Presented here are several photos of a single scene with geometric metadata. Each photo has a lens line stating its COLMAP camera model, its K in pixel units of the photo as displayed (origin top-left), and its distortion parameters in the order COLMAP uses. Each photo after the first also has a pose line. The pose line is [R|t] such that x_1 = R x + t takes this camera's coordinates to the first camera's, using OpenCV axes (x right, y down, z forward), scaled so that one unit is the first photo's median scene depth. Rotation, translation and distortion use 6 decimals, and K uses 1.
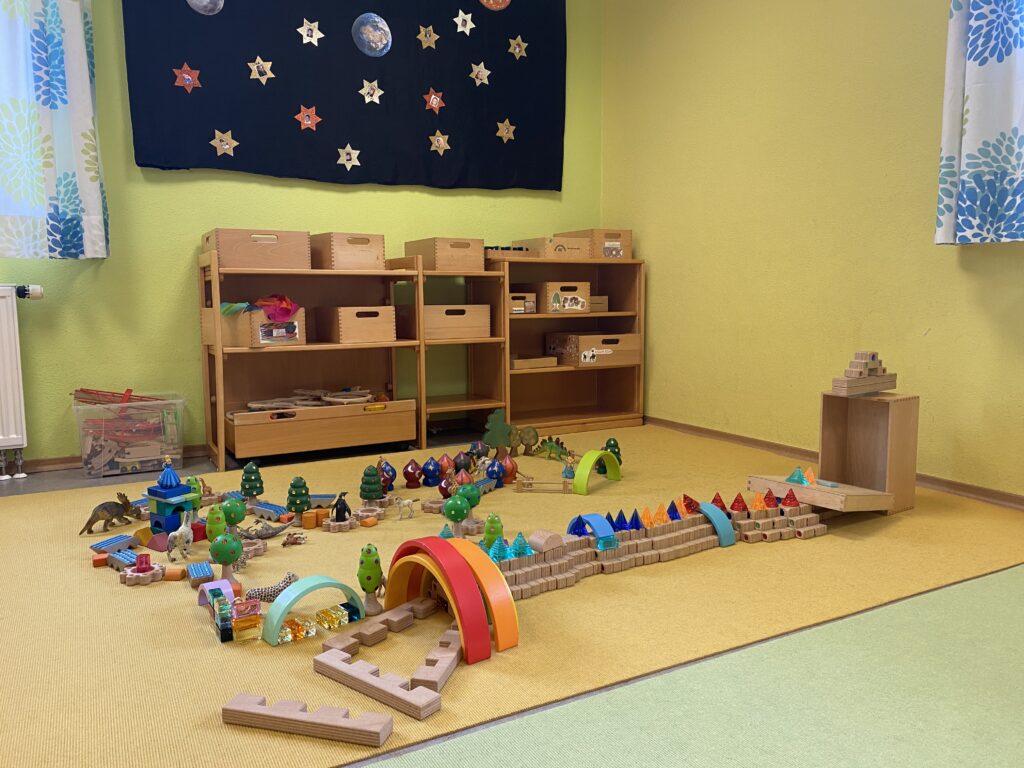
lens RADIAL K [[783.5, 0, 501.7], [0, 783.5, 386.5], [0, 0, 1]] dist [0.057809, -0.058634]
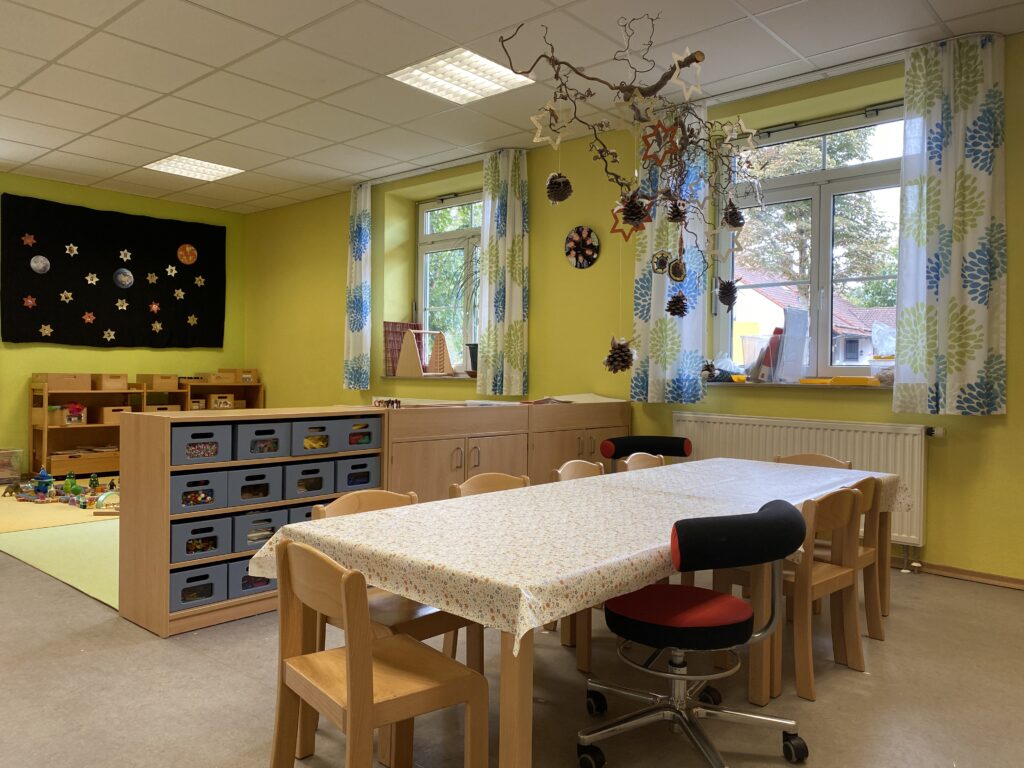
lens RADIAL K [[783.5, 0, 501.7], [0, 783.5, 386.5], [0, 0, 1]] dist [0.057809, -0.058634]
pose [[0.945791, 0.019951, 0.324162, 0.114868], [0.009903, 0.995876, -0.090187, 0.047176], [-0.324625, 0.088508, 0.941693, -1.319574]]
